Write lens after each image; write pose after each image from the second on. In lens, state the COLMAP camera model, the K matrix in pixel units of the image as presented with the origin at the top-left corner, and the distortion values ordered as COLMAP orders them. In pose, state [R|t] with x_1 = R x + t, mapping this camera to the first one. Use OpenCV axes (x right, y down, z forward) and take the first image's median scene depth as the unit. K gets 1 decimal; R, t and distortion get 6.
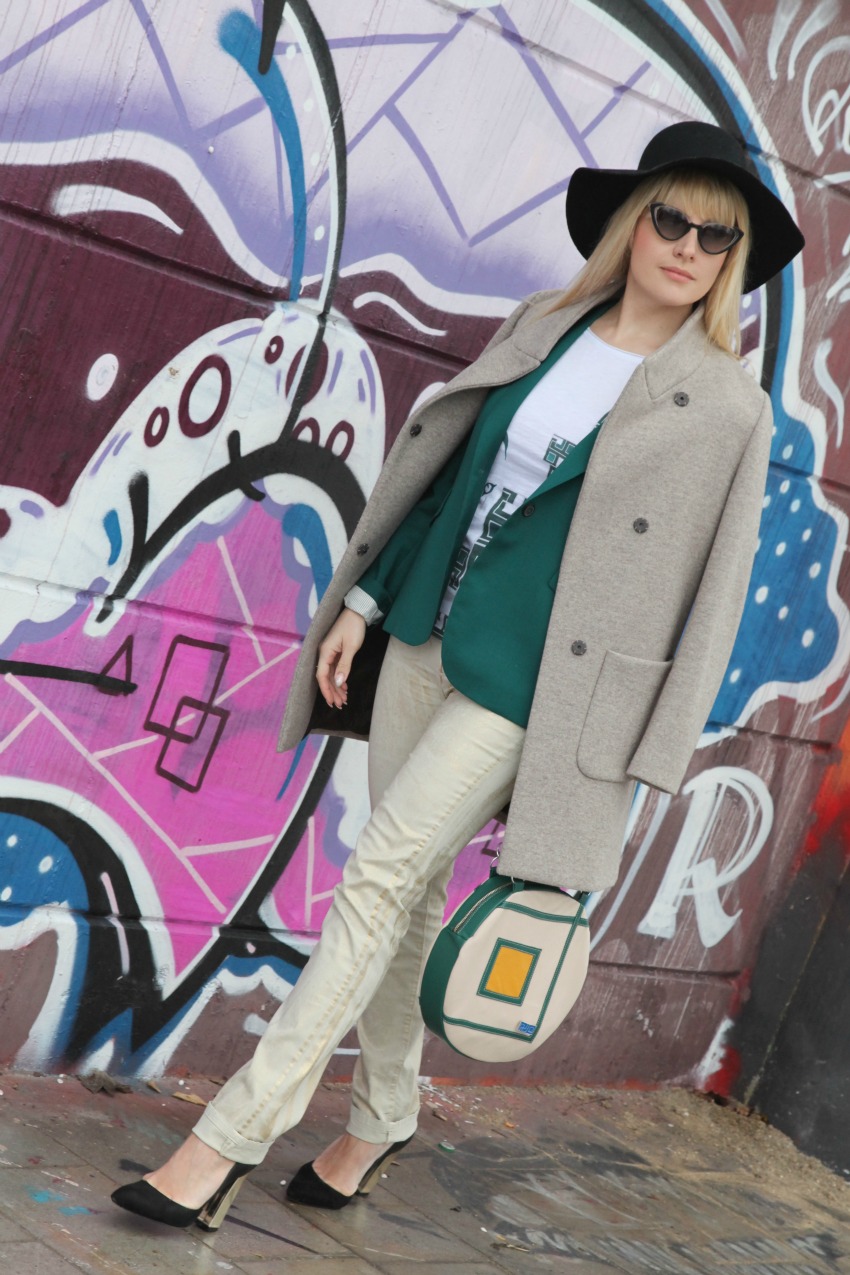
lens RADIAL K [[3504.1, 0, 425.0], [0, 3504.1, 637.5], [0, 0, 1]] dist [0.494988, -0.437465]
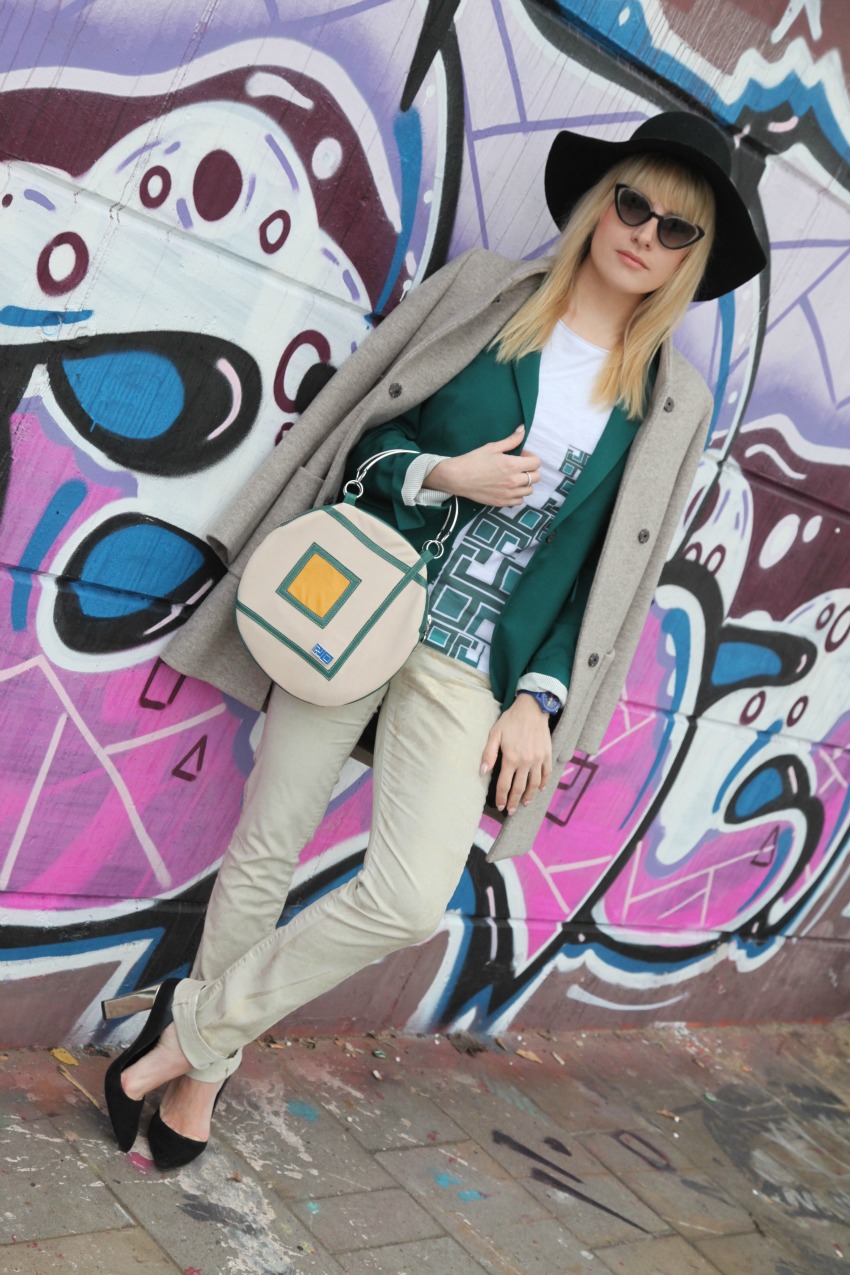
lens RADIAL K [[2113.4, 0, 420.3], [0, 2113.4, 643.1], [0, 0, 1]] dist [0.238326, -0.008868]
pose [[0.994256, 0.105669, -0.016996, -0.109468], [-0.104085, 0.991635, 0.076332, -0.072194], [0.024919, -0.074124, 0.996938, 0.251711]]
